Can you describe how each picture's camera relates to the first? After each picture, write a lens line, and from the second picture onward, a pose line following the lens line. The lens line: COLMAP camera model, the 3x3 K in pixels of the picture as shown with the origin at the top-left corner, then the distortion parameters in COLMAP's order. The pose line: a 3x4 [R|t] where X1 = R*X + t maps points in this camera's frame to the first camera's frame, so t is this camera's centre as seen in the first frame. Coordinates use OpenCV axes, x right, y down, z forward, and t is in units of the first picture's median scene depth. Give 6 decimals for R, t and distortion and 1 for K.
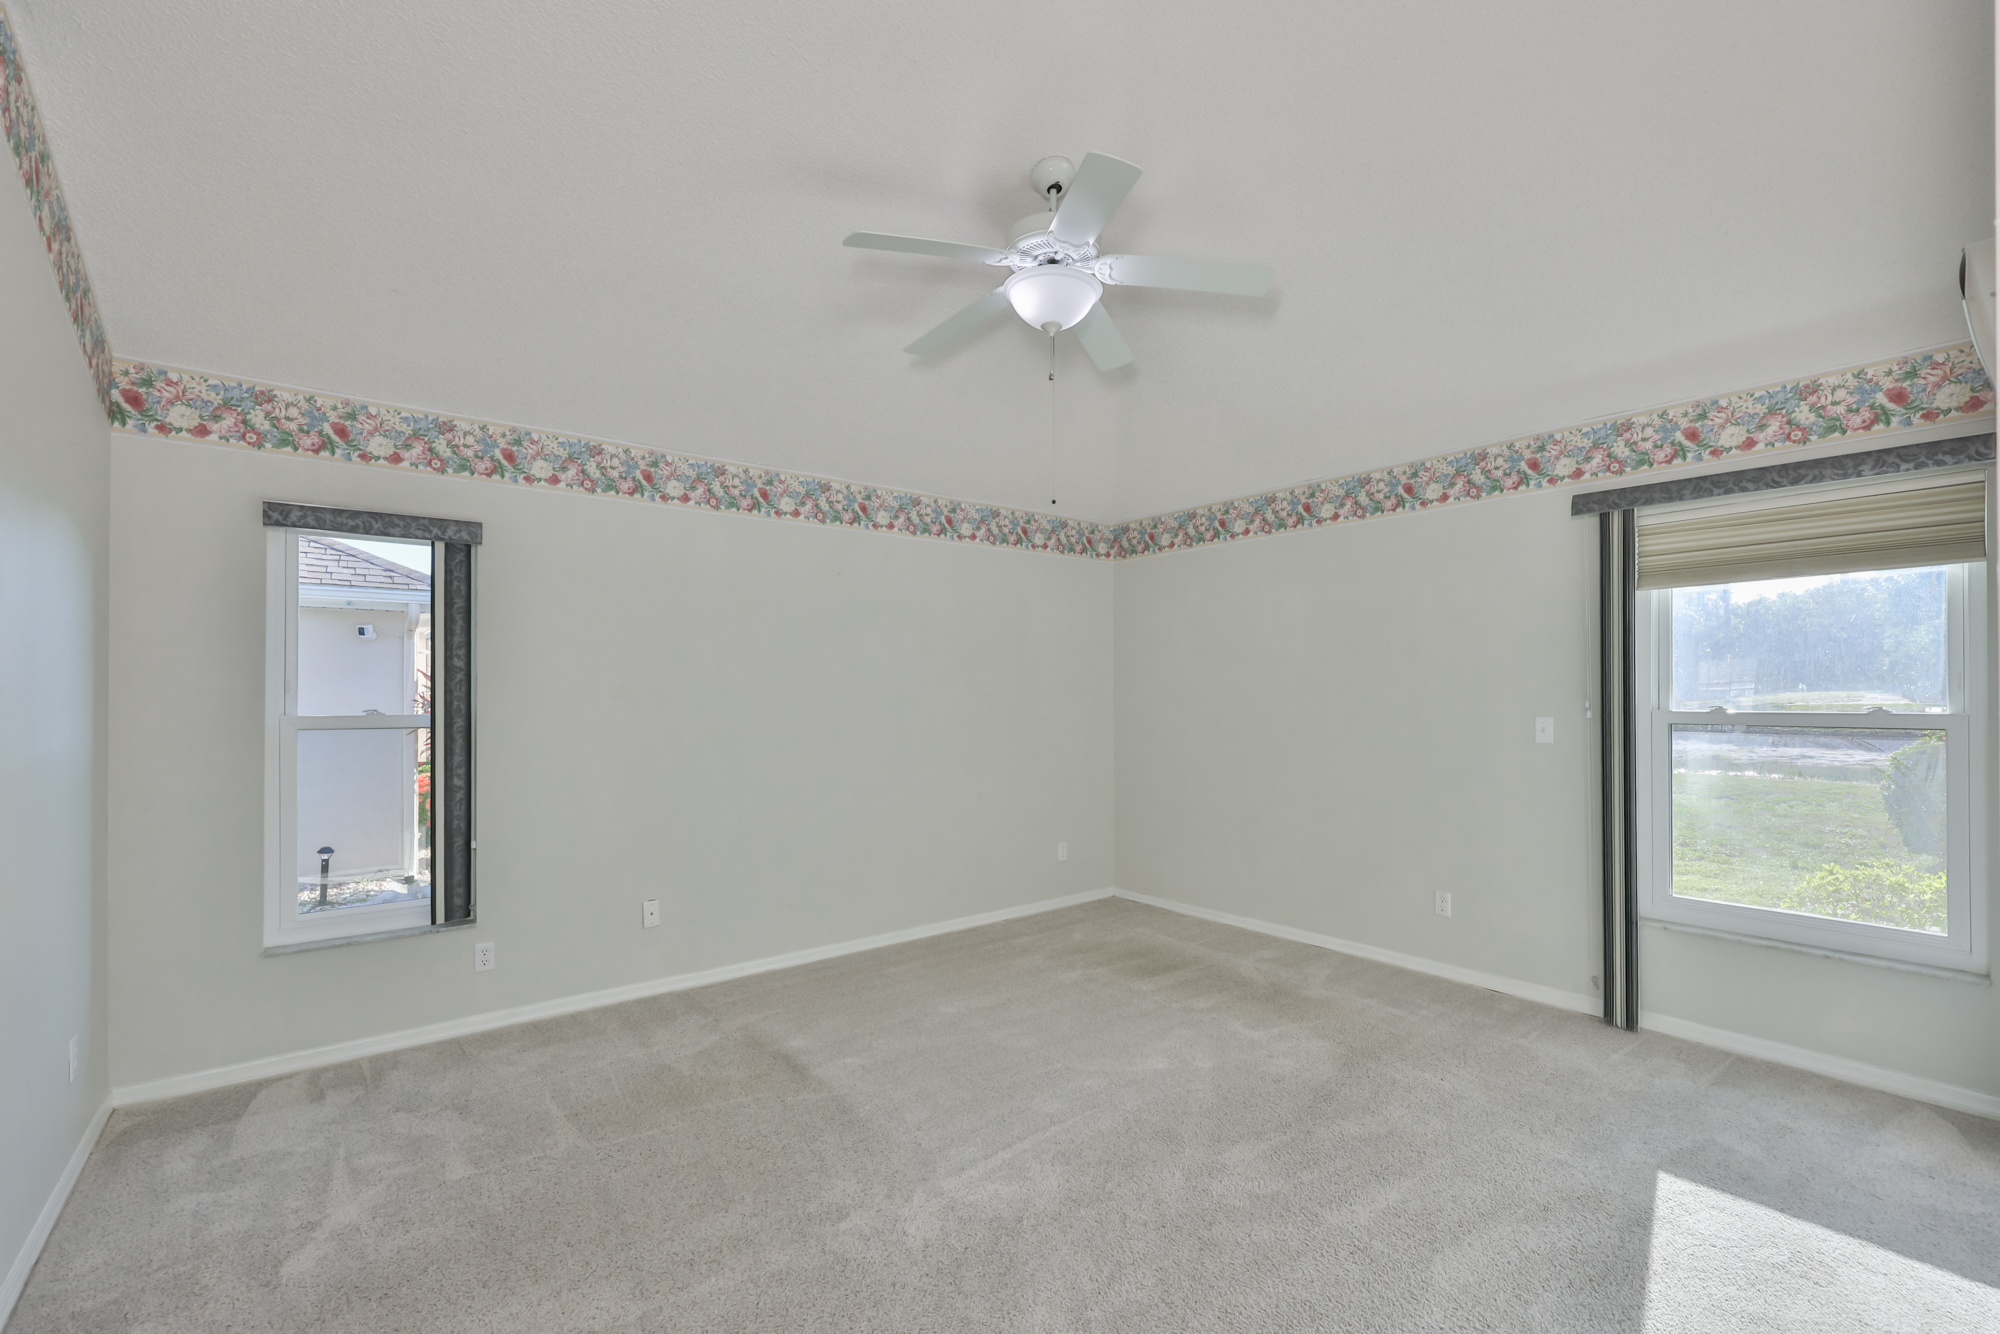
lens RADIAL K [[847.3, 0, 999.8], [0, 847.3, 660.2], [0, 0, 1]] dist [-0.000298, 0.000103]
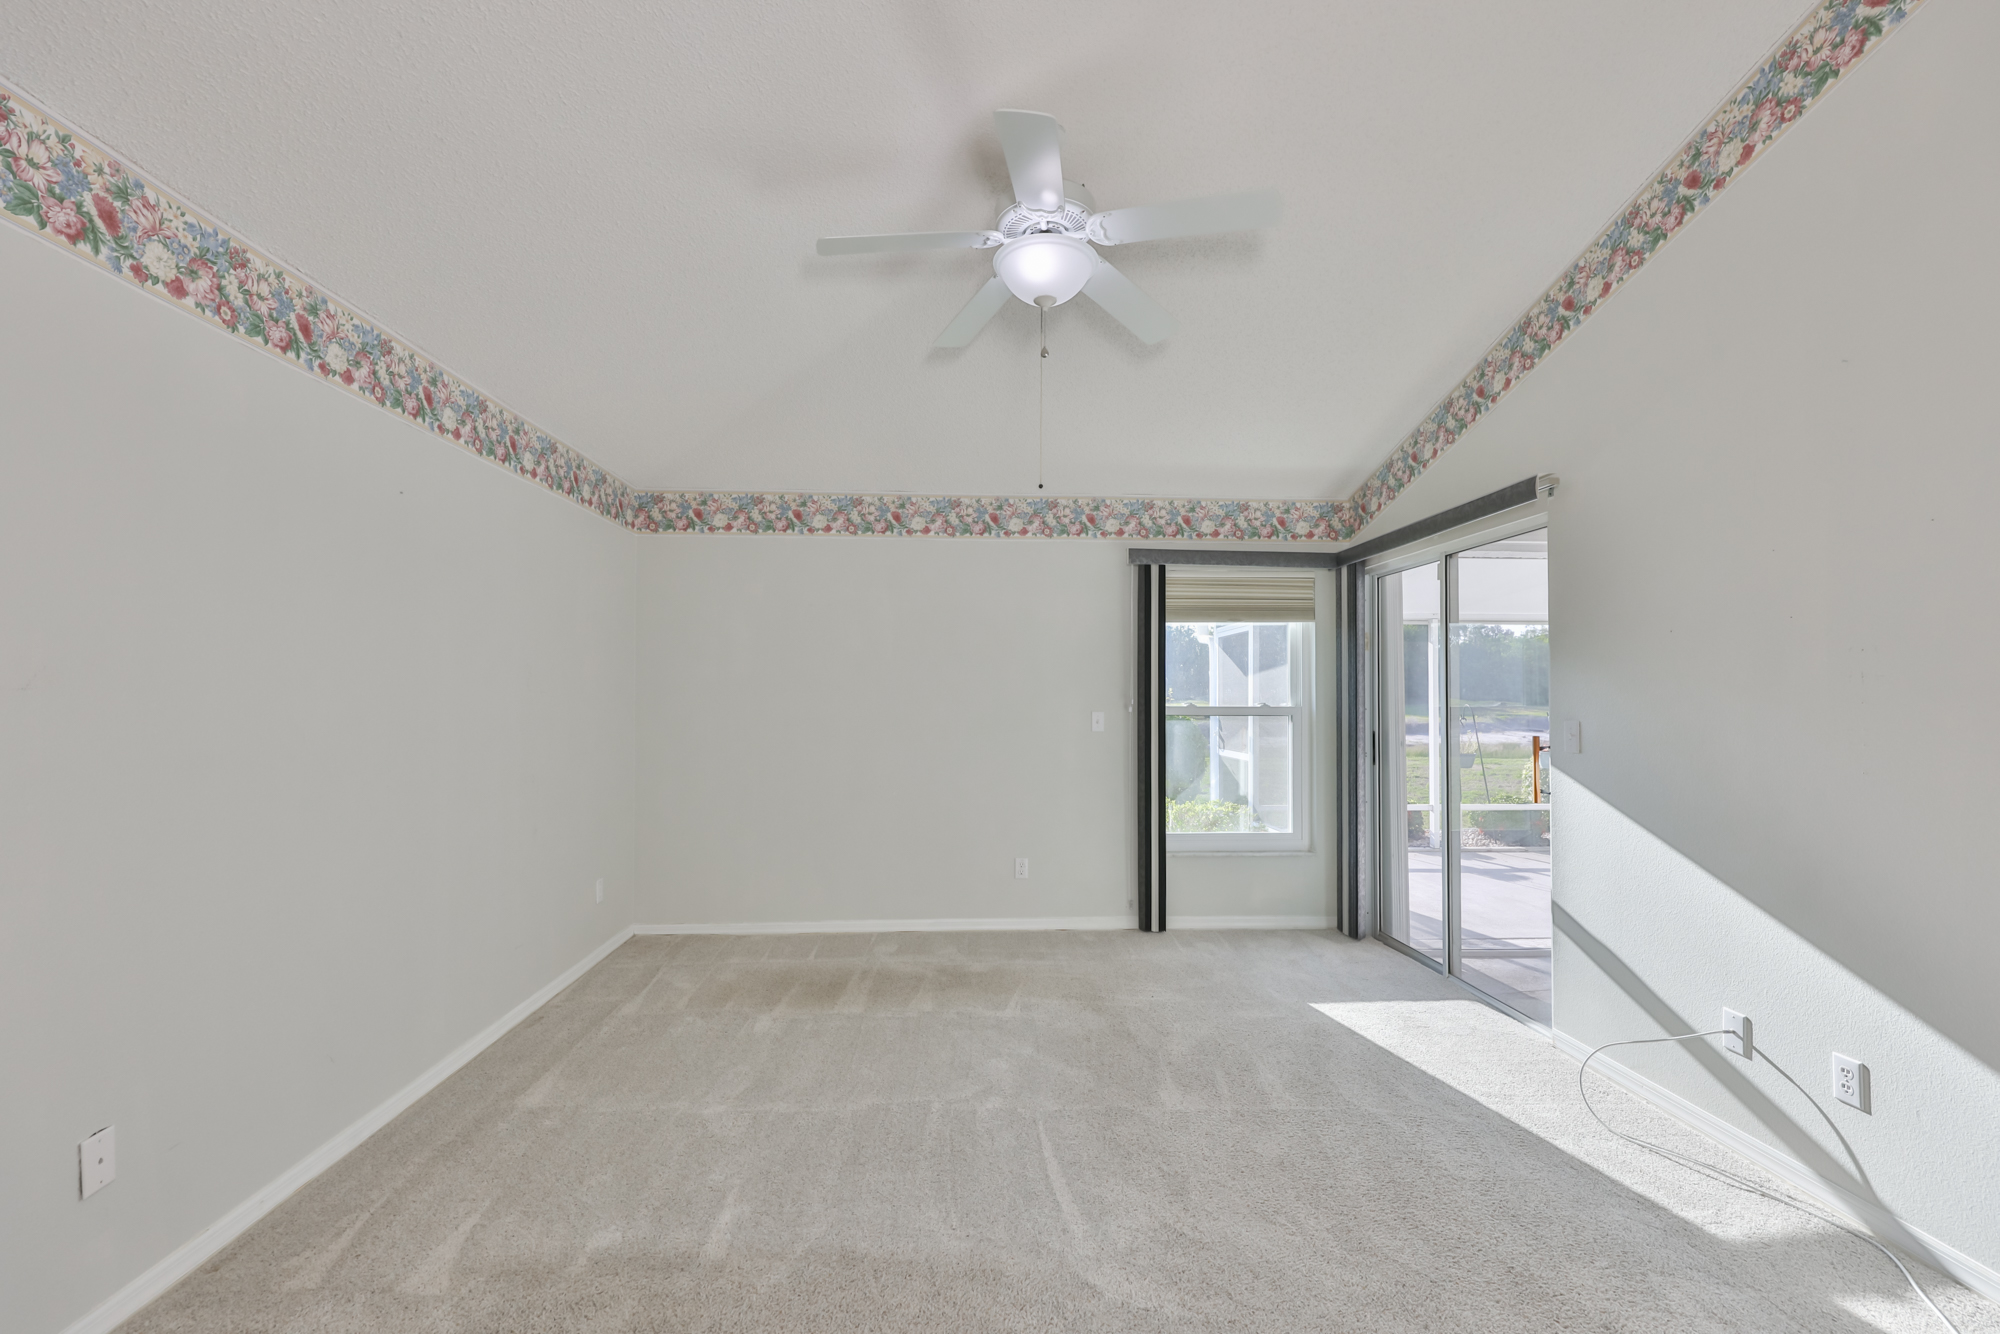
lens RADIAL K [[847.3, 0, 999.8], [0, 847.3, 660.2], [0, 0, 1]] dist [-0.000298, 0.000103]
pose [[0.590999, 0.038193, 0.805768, -0.531666], [-0.035886, 0.999134, -0.021038, 0.020666], [-0.805874, -0.016482, 0.591858, 0.356415]]
